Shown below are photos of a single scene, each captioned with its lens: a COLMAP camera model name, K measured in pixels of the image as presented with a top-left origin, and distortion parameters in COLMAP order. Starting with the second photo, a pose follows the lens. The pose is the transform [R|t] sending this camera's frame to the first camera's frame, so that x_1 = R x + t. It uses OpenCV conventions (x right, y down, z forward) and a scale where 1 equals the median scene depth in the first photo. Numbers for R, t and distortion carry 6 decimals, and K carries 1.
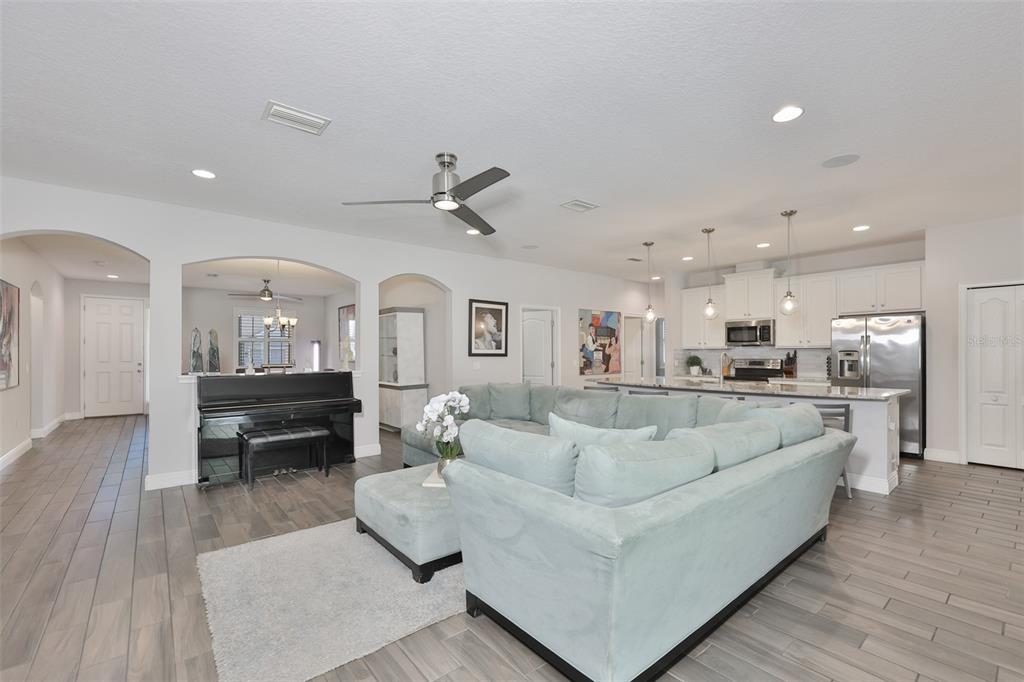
lens RADIAL K [[478.5, 0, 483.5], [0, 478.5, 341.1], [0, 0, 1]] dist [0.001951, 0.000694]
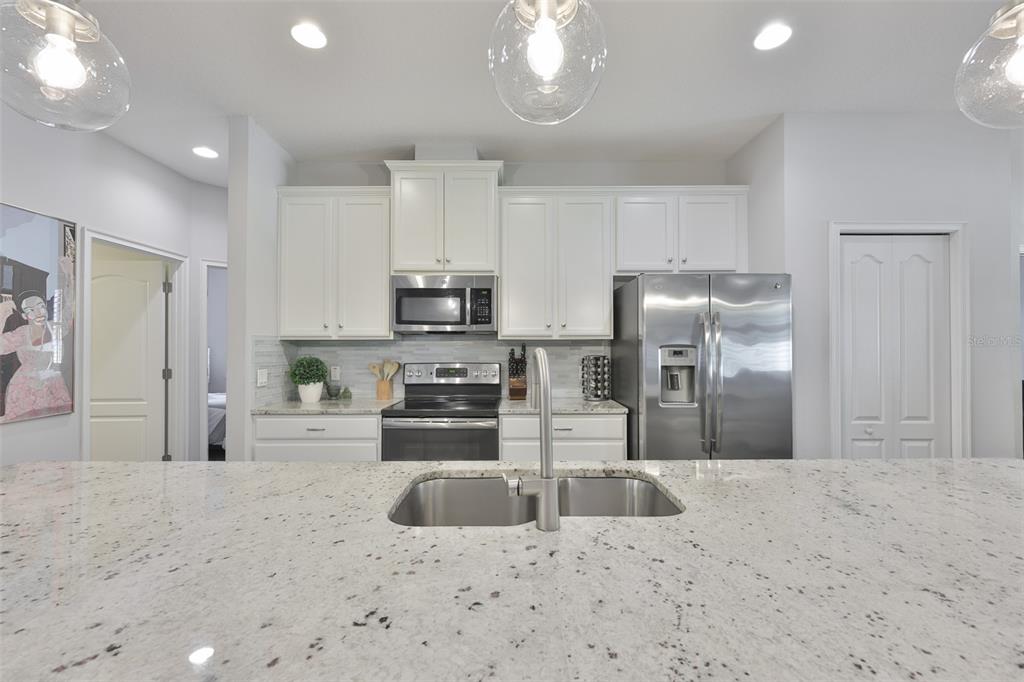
lens RADIAL K [[445.2, 0, 523.8], [0, 445.2, 344.2], [0, 0, 1]] dist [-0.001456, -0.000019]
pose [[0.591860, 0.009458, 0.805985, 0.280302], [-0.020445, 0.999786, 0.003281, 0.017097], [-0.805781, -0.018420, 0.591926, 0.725818]]
